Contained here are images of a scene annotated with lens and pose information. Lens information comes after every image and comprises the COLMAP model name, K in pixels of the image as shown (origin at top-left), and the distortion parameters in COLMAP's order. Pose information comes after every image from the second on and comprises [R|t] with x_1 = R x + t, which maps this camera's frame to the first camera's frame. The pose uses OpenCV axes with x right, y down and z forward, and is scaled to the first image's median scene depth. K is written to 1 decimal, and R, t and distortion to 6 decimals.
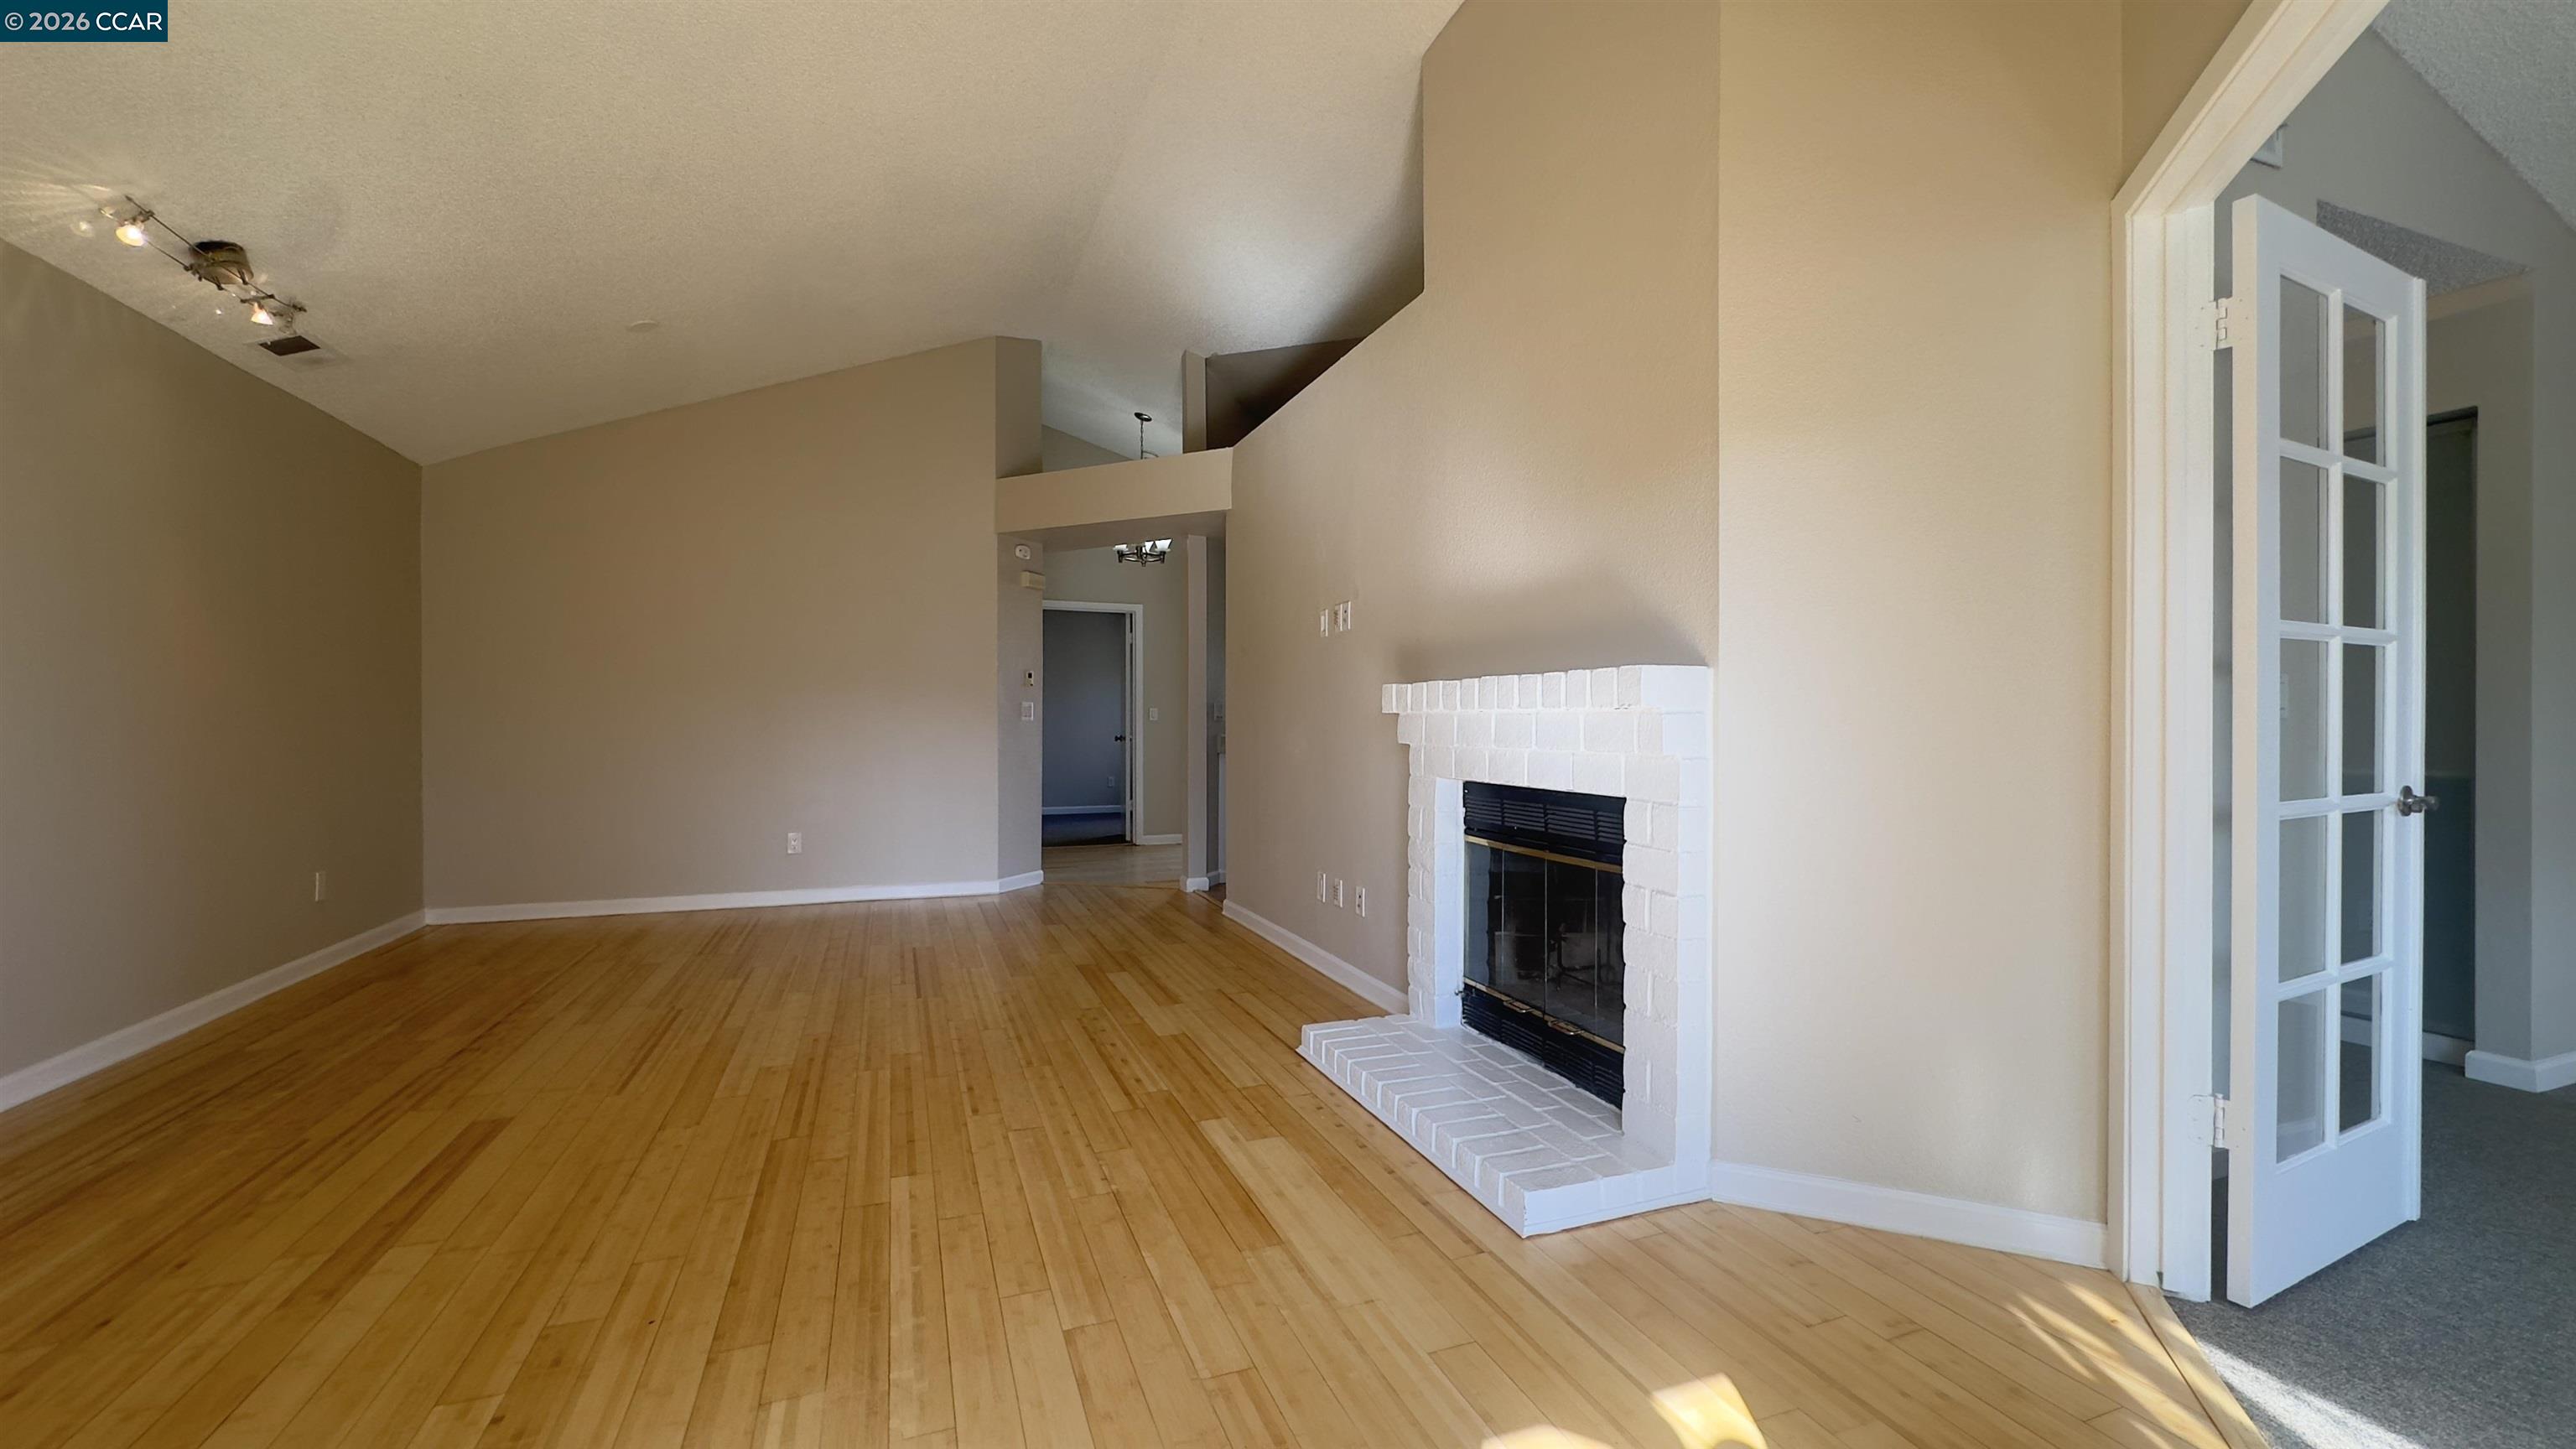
lens RADIAL K [[1030.5, 0, 1286.5], [0, 1030.5, 726.8], [0, 0, 1]] dist [0.000301, 0.000068]
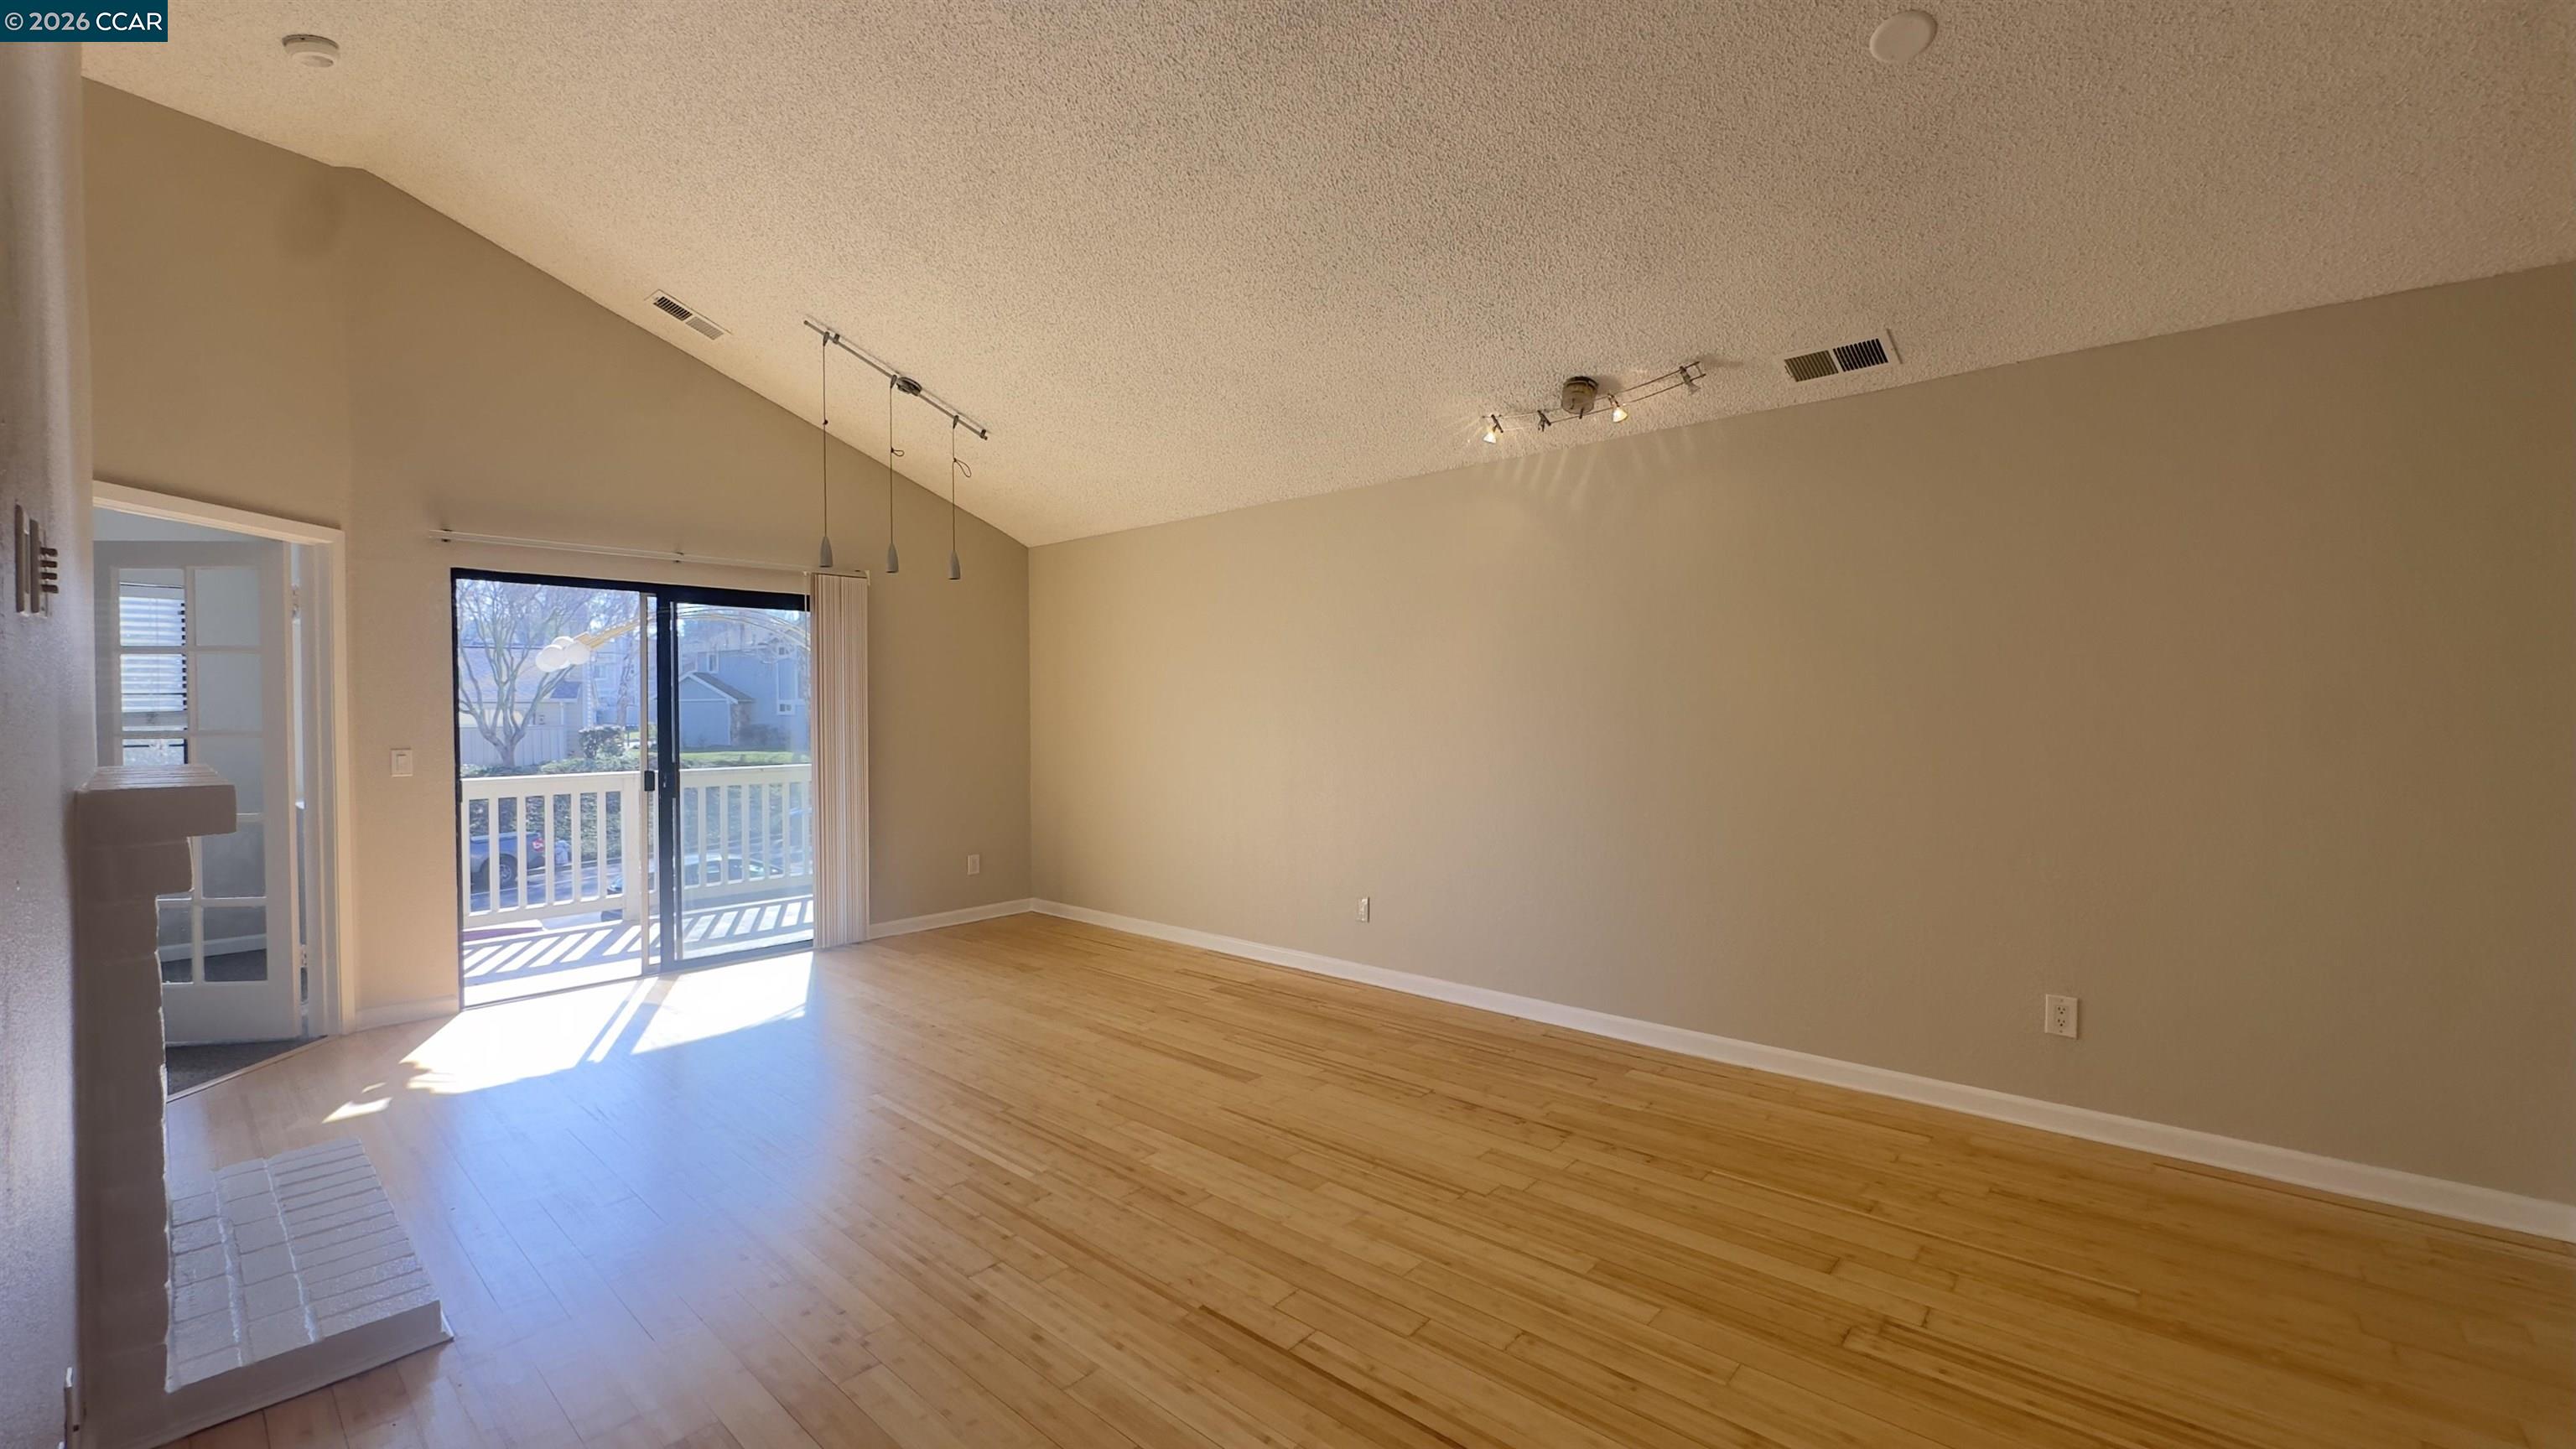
lens RADIAL K [[1030.5, 0, 1294.1], [0, 1030.5, 727.3], [0, 0, 1]] dist [0.000301, 0.000068]
pose [[-0.888238, 0.010753, -0.459258, -0.216142], [0.003883, 0.999866, 0.015900, -0.100954], [0.459367, 0.012340, -0.888161, 2.302580]]
